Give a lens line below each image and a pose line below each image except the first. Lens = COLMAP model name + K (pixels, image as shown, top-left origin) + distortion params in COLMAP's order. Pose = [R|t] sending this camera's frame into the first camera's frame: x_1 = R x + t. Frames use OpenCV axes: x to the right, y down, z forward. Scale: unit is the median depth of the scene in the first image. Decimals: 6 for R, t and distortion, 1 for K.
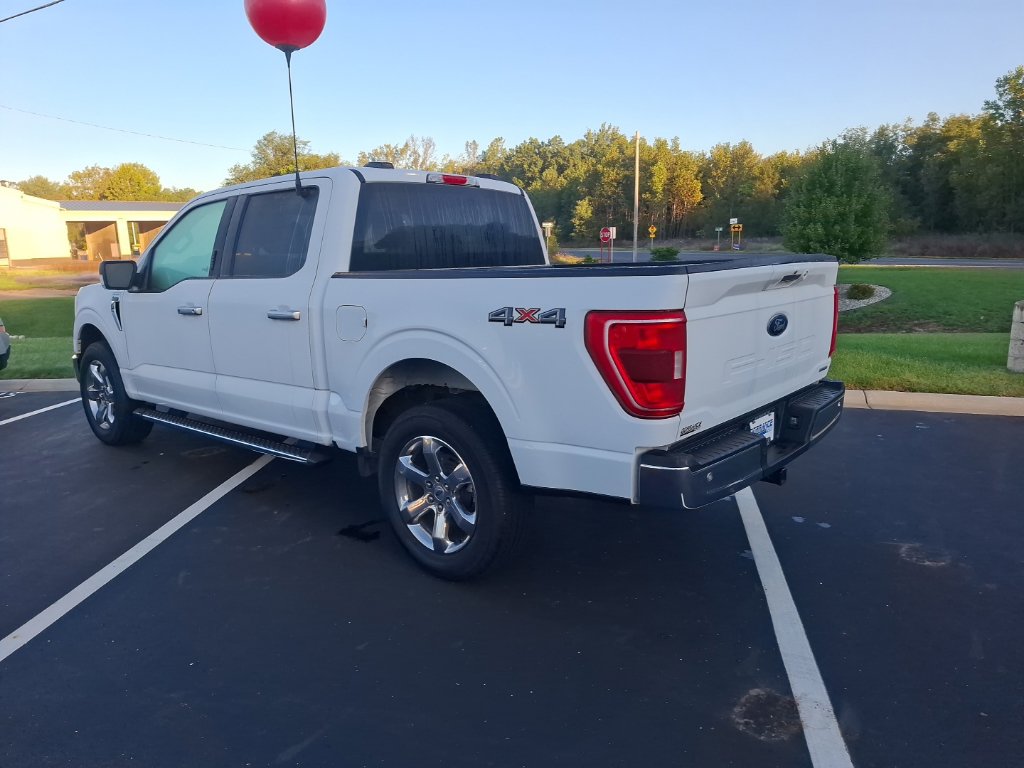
lens RADIAL K [[713.4, 0, 512.0], [0, 713.4, 384.0], [0, 0, 1]] dist [0.110800, -0.121138]
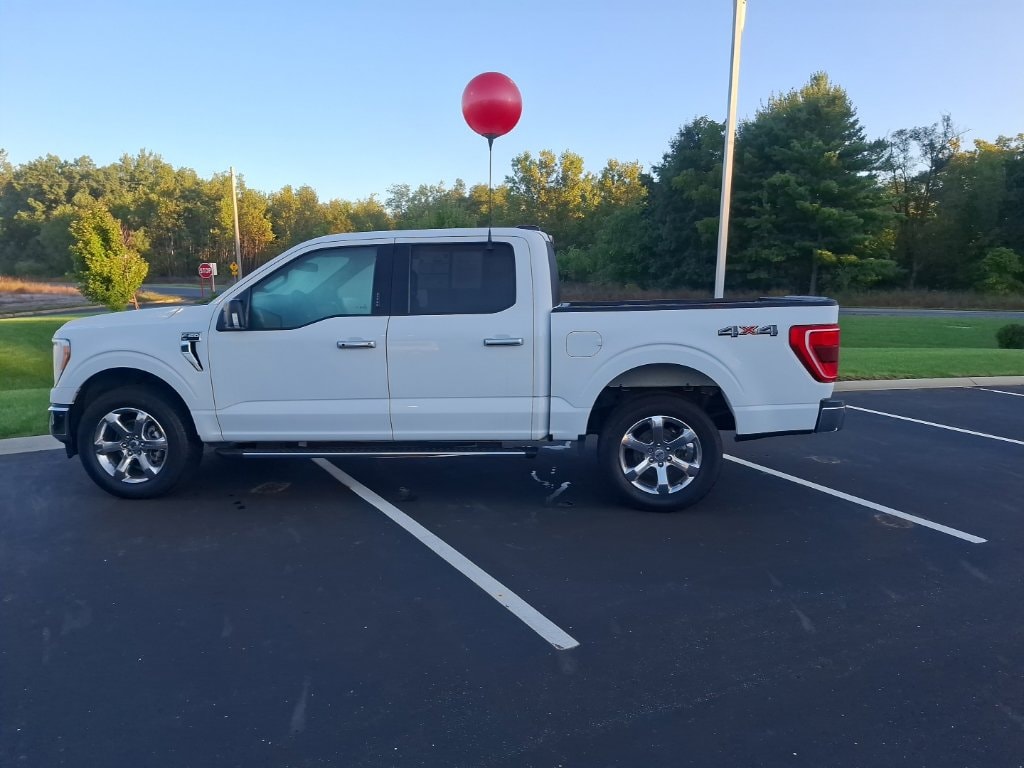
lens RADIAL K [[716.5, 0, 525.2], [0, 716.5, 393.1], [0, 0, 1]] dist [0.109939, -0.125944]
pose [[0.812218, -0.073712, 0.578679, -0.093642], [0.097977, 0.995130, -0.010759, 0.001171], [-0.575068, 0.065436, 0.815485, -0.004949]]
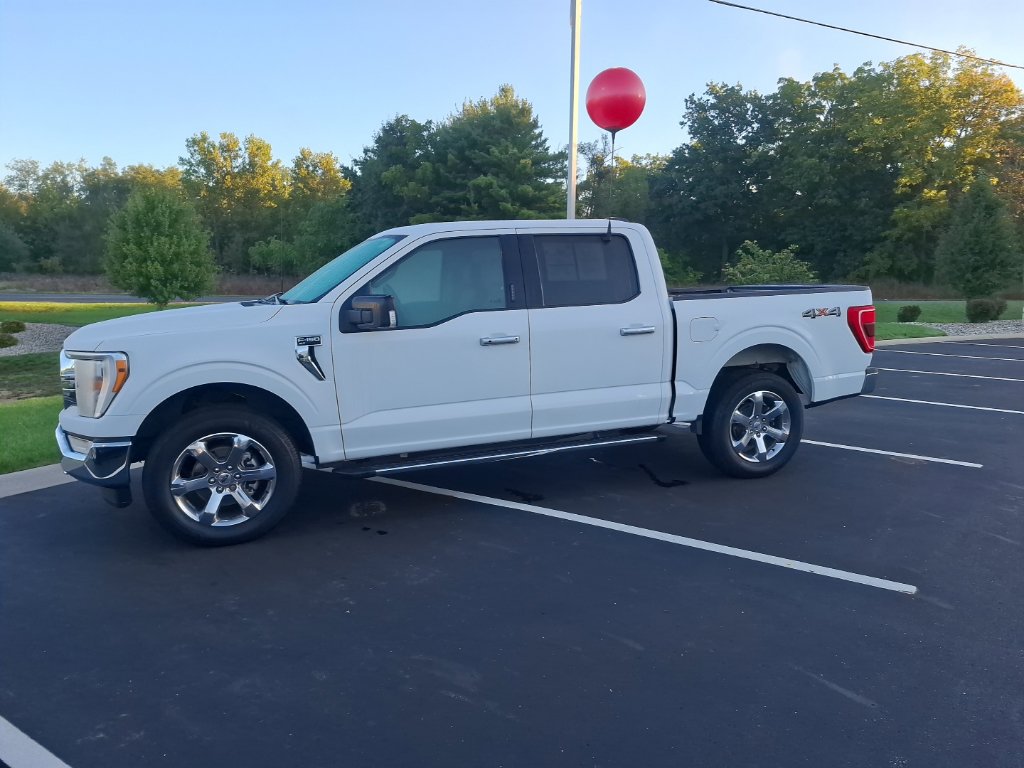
lens RADIAL K [[716.5, 0, 530.7], [0, 716.5, 377.6], [0, 0, 1]] dist [0.110902, -0.130191]
pose [[0.477760, -0.111742, 0.871355, -0.142123], [0.165803, 0.985521, 0.035473, -0.008206], [-0.862702, 0.127526, 0.489369, 0.049268]]
